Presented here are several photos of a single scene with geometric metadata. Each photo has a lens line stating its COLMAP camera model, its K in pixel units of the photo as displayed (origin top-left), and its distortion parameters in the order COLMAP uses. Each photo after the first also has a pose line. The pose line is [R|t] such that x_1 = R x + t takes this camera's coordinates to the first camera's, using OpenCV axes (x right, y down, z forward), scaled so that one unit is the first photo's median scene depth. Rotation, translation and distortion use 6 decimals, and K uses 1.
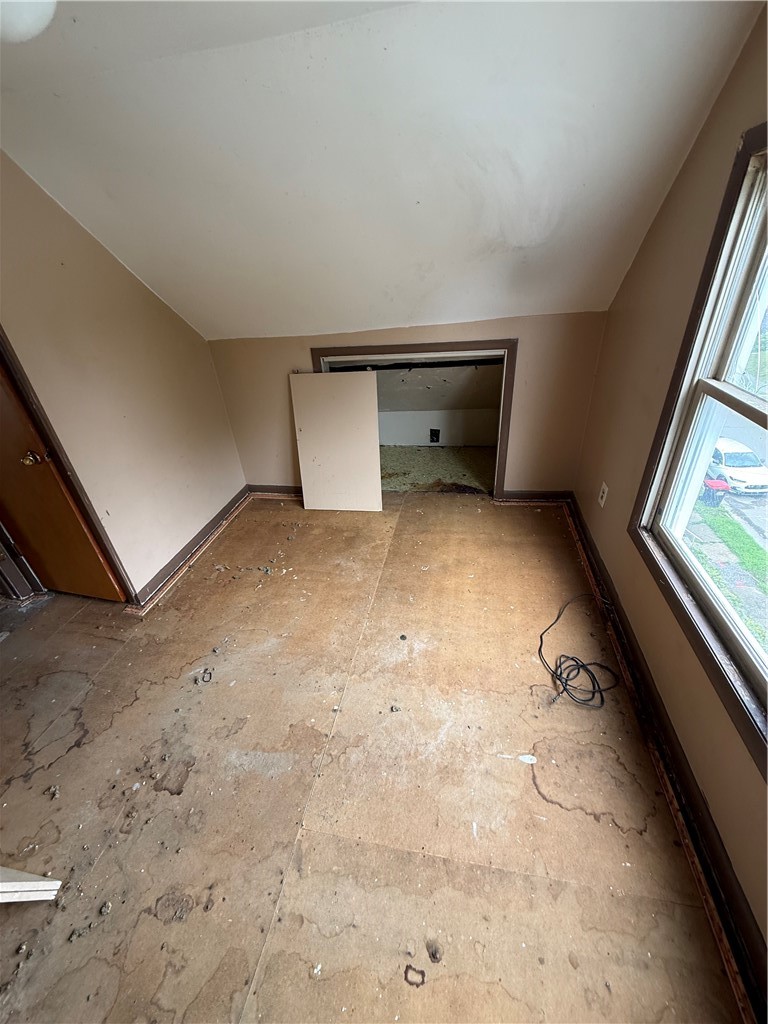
lens RADIAL K [[406.8, 0, 383.3], [0, 406.8, 510.9], [0, 0, 1]] dist [0.001656, -0.000466]
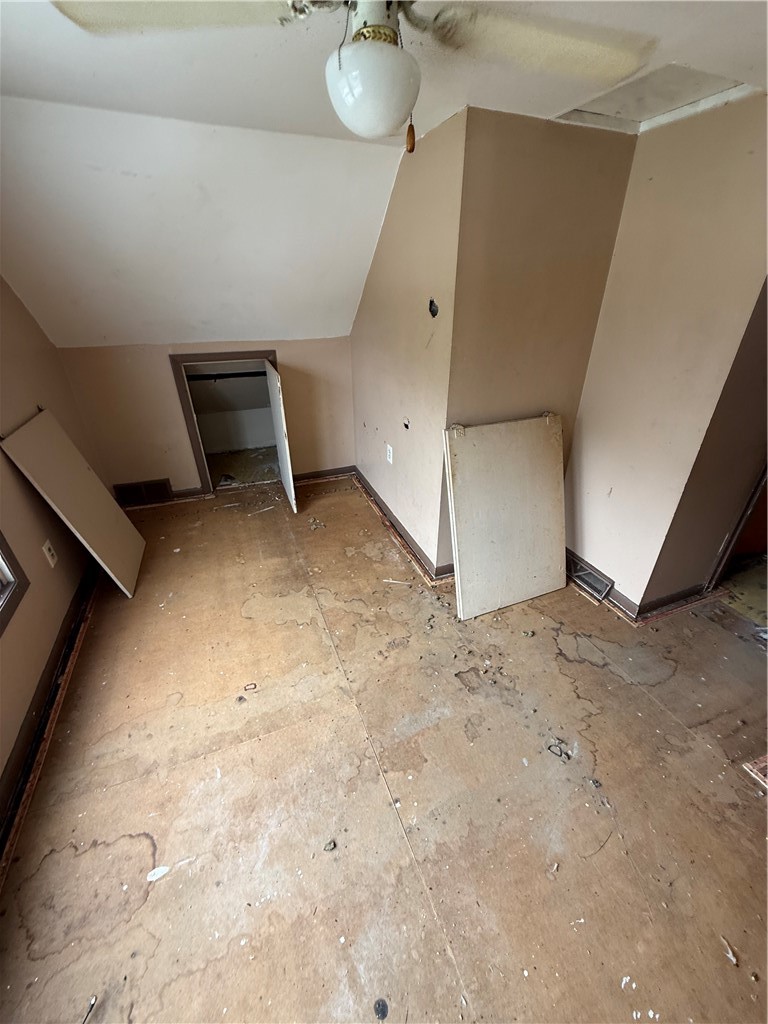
lens RADIAL K [[406.8, 0, 384.0], [0, 406.8, 513.9], [0, 0, 1]] dist [0.001656, -0.000466]
pose [[-0.832314, 0.336495, -0.440482, 0.078987], [-0.224592, 0.521784, 0.822982, -0.546132], [0.506765, 0.783909, -0.358714, 0.893248]]
